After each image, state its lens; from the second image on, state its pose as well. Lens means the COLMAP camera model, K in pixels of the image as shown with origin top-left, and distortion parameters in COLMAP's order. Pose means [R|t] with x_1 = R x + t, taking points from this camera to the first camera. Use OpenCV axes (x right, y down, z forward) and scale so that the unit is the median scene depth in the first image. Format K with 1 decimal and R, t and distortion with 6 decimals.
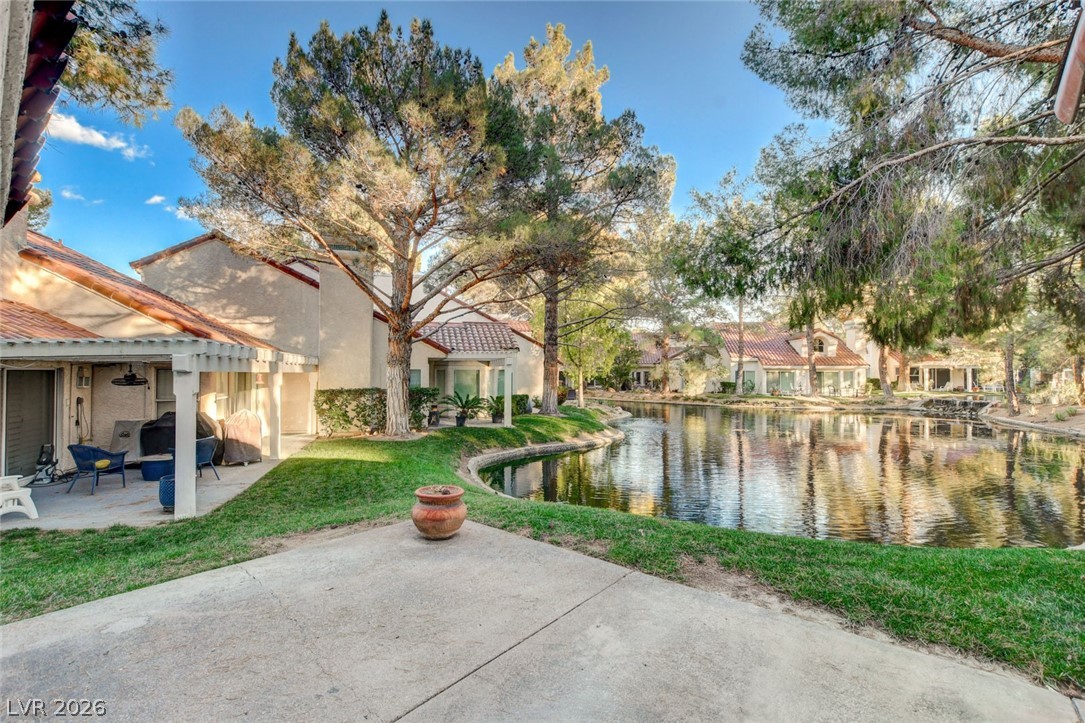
lens RADIAL K [[481.6, 0, 542.9], [0, 481.6, 363.8], [0, 0, 1]] dist [-0.031045, 0.002697]
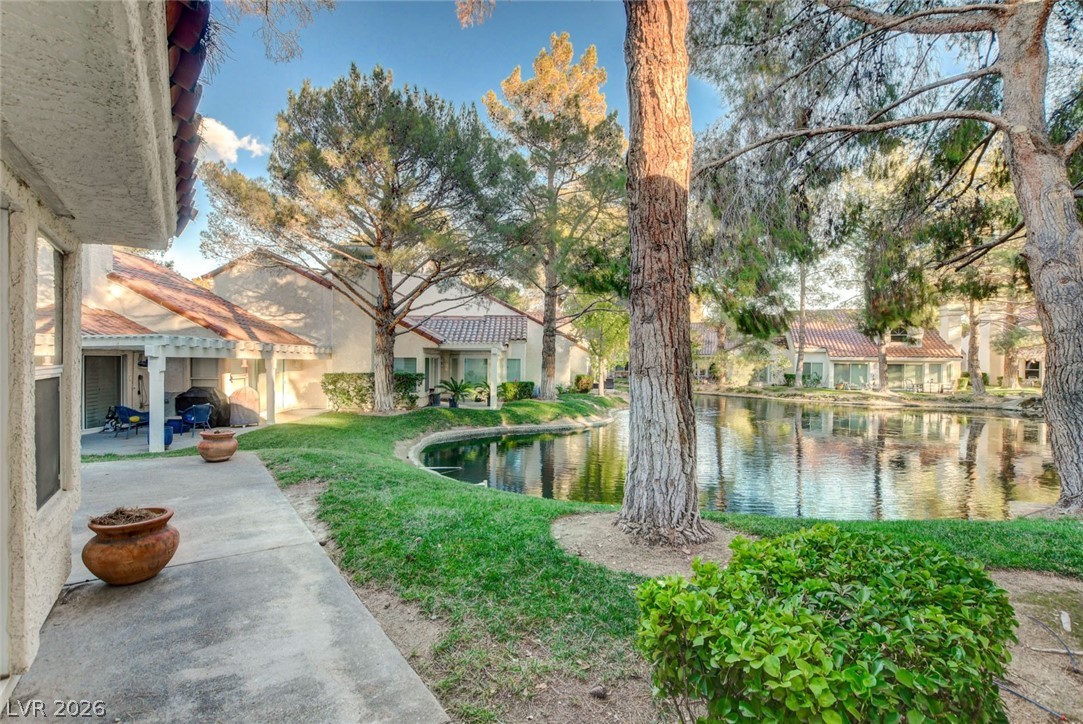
lens RADIAL K [[485.0, 0, 541.8], [0, 485.0, 358.5], [0, 0, 1]] dist [-0.019253, -0.000477]
pose [[0.972135, 0.006517, -0.234332, 0.301465], [-0.004350, 0.999943, 0.009765, 0.001433], [0.234382, -0.008474, 0.972108, -0.069752]]
